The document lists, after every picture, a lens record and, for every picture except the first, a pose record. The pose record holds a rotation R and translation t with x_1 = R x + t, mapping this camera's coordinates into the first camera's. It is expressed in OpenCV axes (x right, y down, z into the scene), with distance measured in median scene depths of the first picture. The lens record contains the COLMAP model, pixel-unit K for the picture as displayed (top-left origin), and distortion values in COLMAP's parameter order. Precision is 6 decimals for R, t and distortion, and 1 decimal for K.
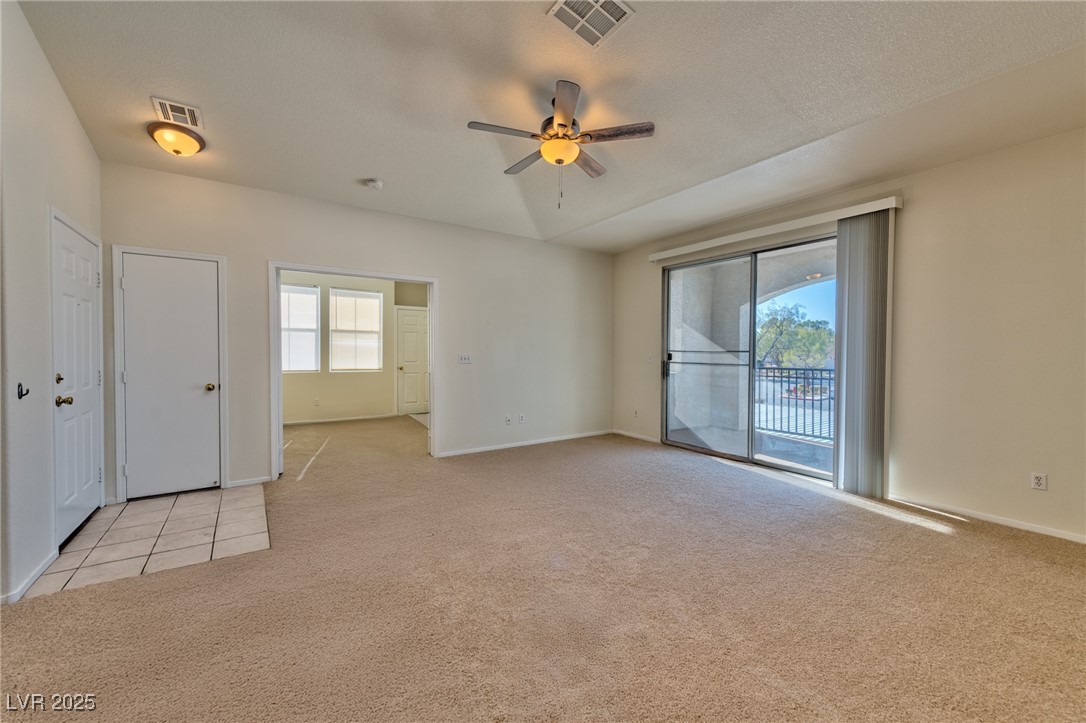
lens RADIAL K [[429.7, 0, 545.0], [0, 429.7, 359.5], [0, 0, 1]] dist [0.008228, -0.000555]
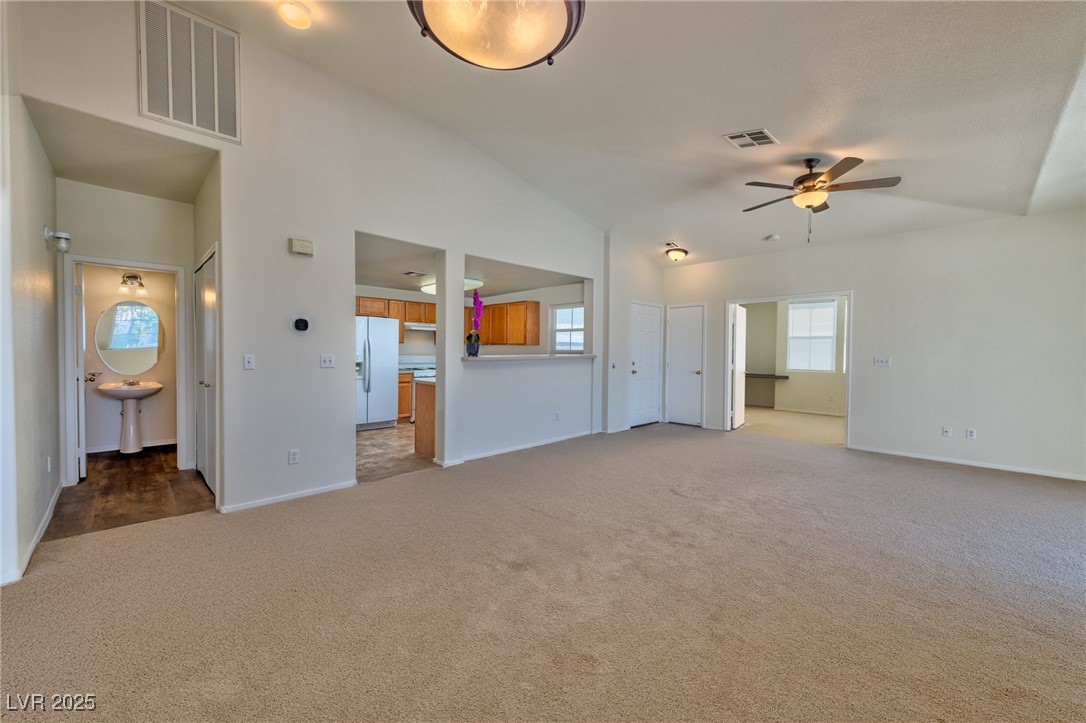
lens RADIAL K [[429.7, 0, 542.5], [0, 429.7, 361.4], [0, 0, 1]] dist [0.008228, -0.000555]
pose [[0.172370, 0.020969, -0.984809, 0.871675], [-0.027032, 0.999498, 0.016551, 0.002496], [0.984661, 0.023768, 0.172851, 0.000776]]
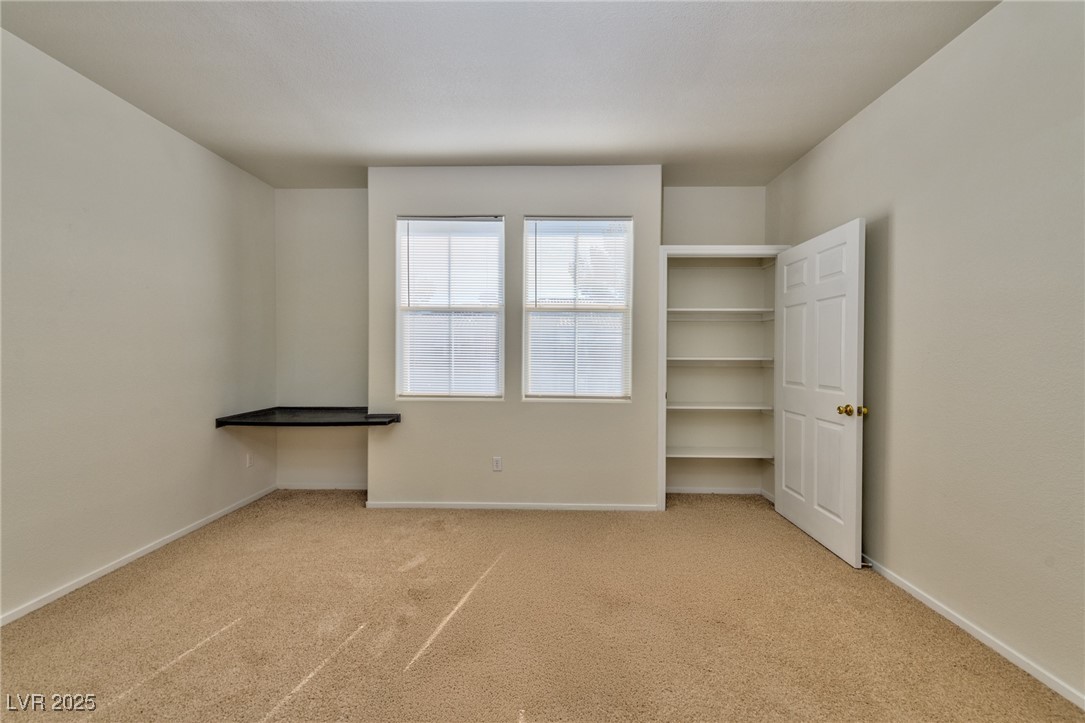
lens RADIAL K [[429.3, 0, 541.7], [0, 429.3, 355.2], [0, 0, 1]] dist [0.008228, -0.000555]
pose [[0.817899, 0.008452, -0.575300, -0.375736], [-0.010634, 0.999943, -0.000426, -0.033181], [0.575263, 0.006466, 0.817943, 1.093628]]
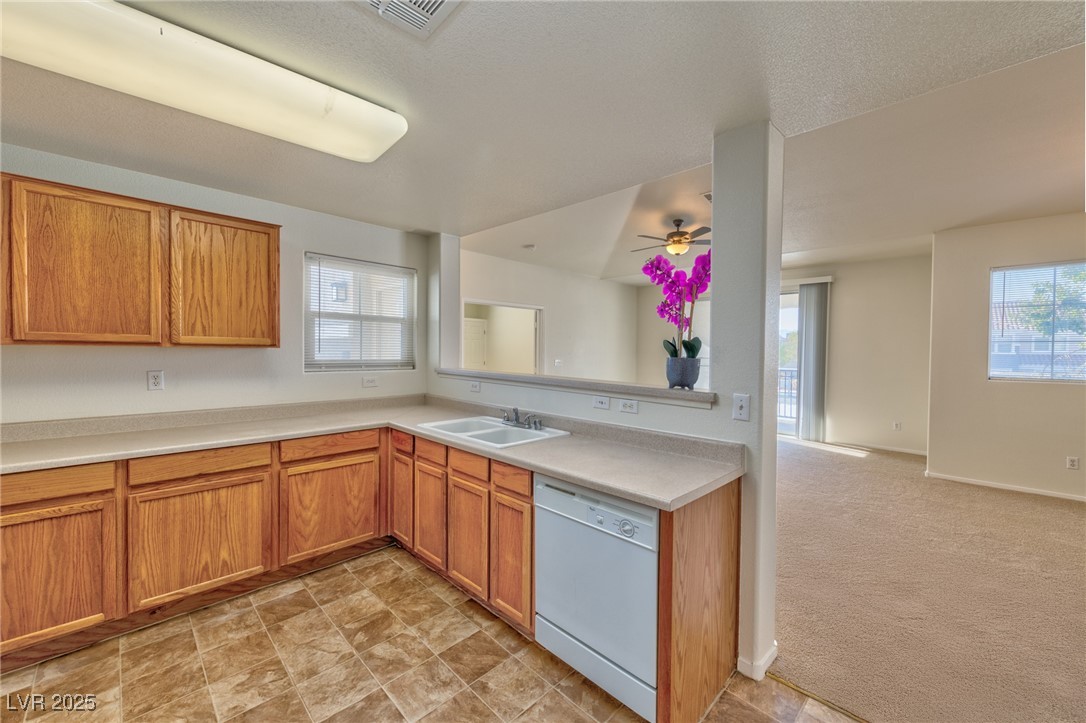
lens RADIAL K [[429.7, 0, 541.4], [0, 429.7, 361.3], [0, 0, 1]] dist [0.008228, -0.000555]
pose [[0.980560, 0.002079, 0.196208, -0.638939], [-0.003893, 0.999953, 0.008859, -0.023621], [-0.196181, -0.009451, 0.980522, -0.469101]]
